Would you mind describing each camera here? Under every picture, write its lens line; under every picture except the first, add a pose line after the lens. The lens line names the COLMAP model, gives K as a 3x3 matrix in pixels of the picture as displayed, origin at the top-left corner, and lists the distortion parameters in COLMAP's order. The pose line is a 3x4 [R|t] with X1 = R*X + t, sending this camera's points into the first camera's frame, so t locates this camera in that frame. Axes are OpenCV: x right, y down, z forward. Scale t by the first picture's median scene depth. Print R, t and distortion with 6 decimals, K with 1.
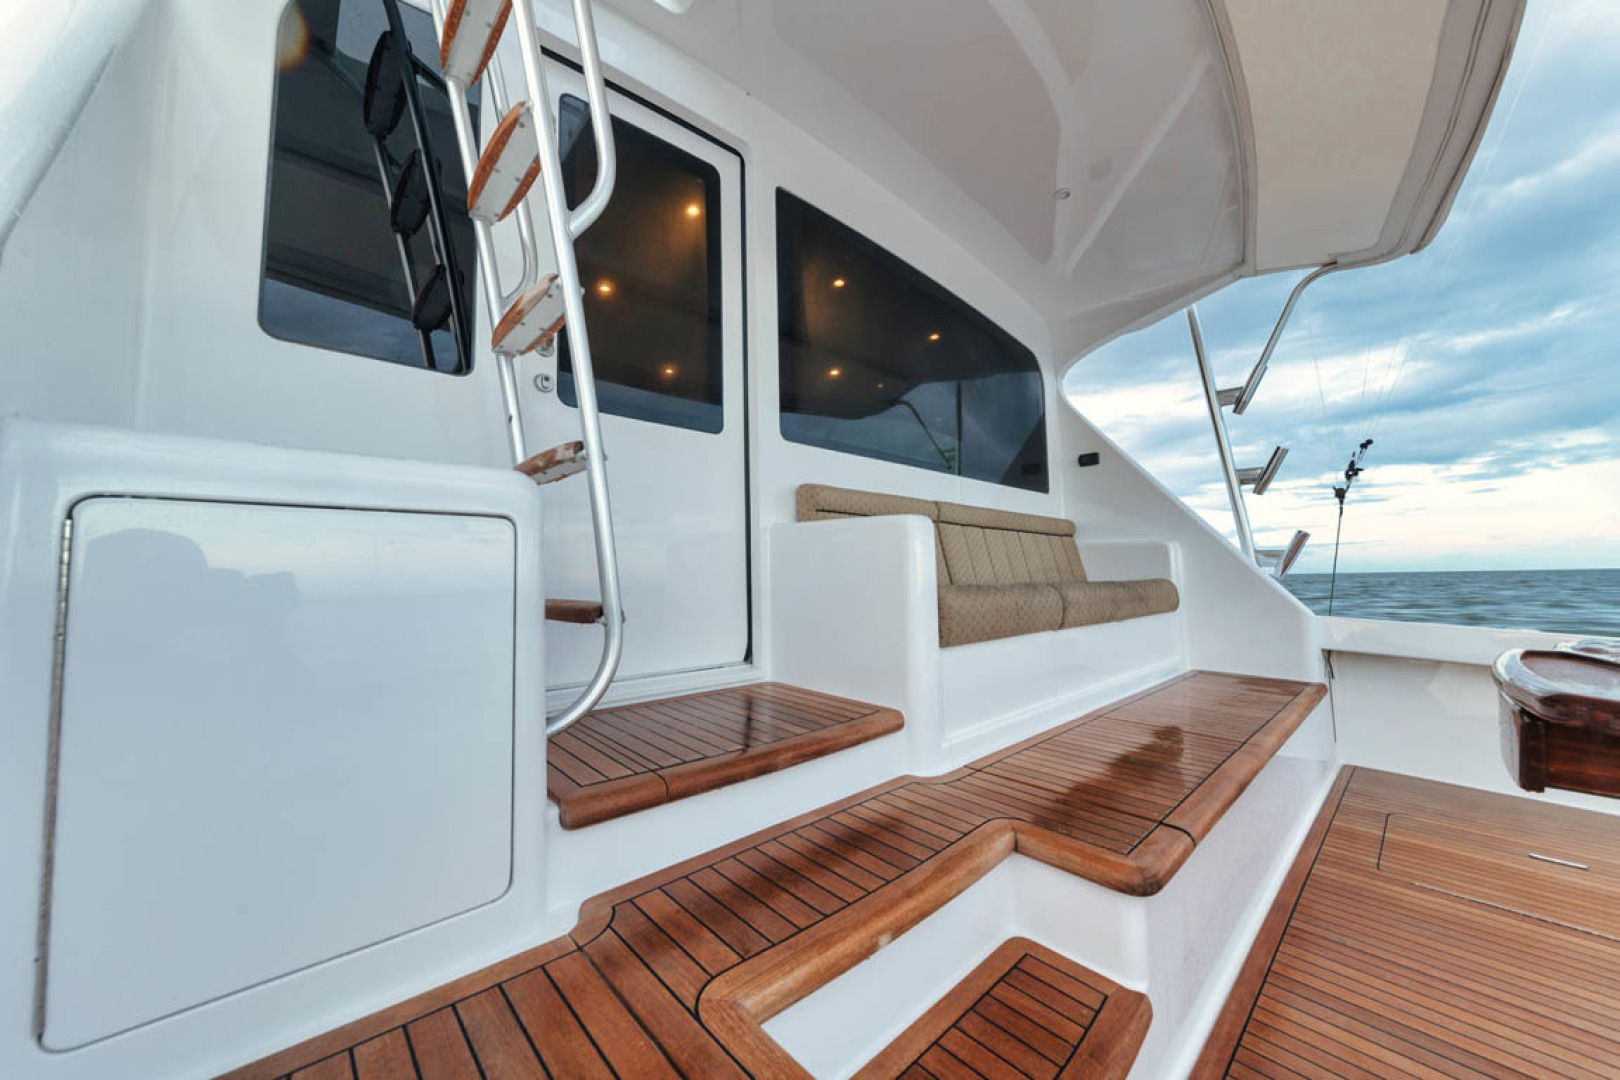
lens RADIAL K [[573.6, 0, 818.7], [0, 573.6, 537.6], [0, 0, 1]] dist [0.008527, -0.004295]
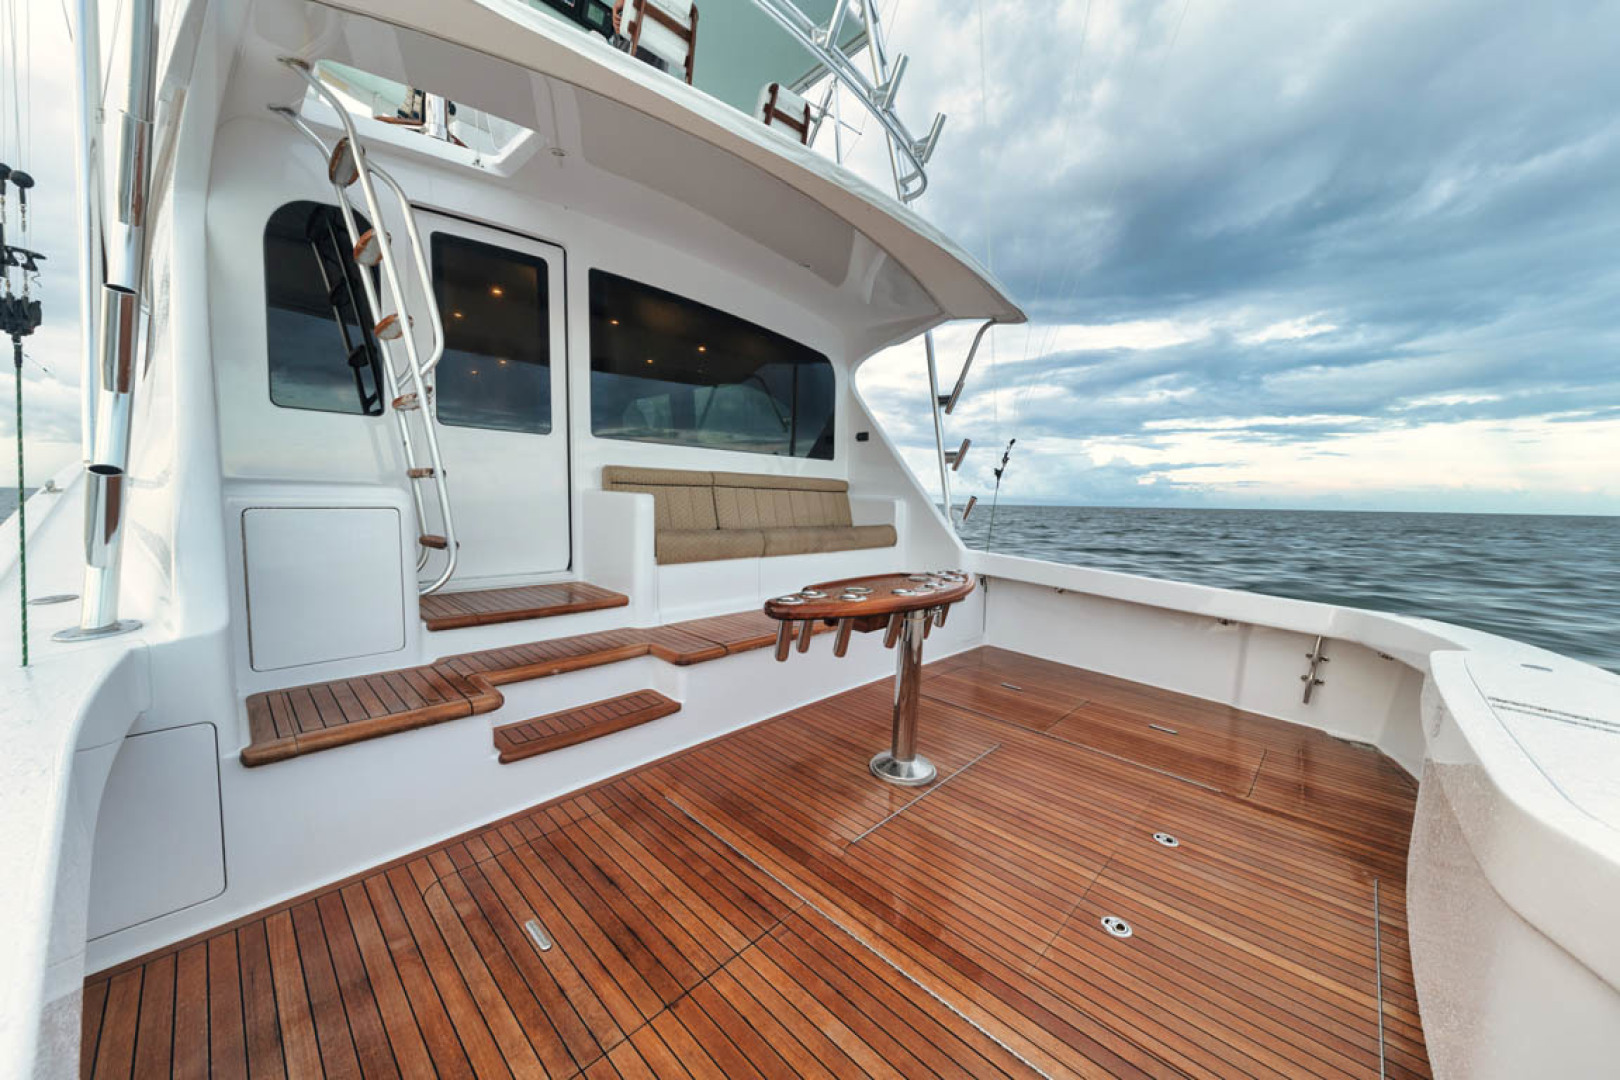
lens RADIAL K [[554.9, 0, 810.0], [0, 554.9, 540.0], [0, 0, 1]] dist [0.006680, -0.000039]
pose [[0.998065, 0.029125, 0.054930, 0.474587], [-0.036519, 0.989645, 0.138811, -0.123894], [-0.050318, -0.140548, 0.988794, -0.630314]]
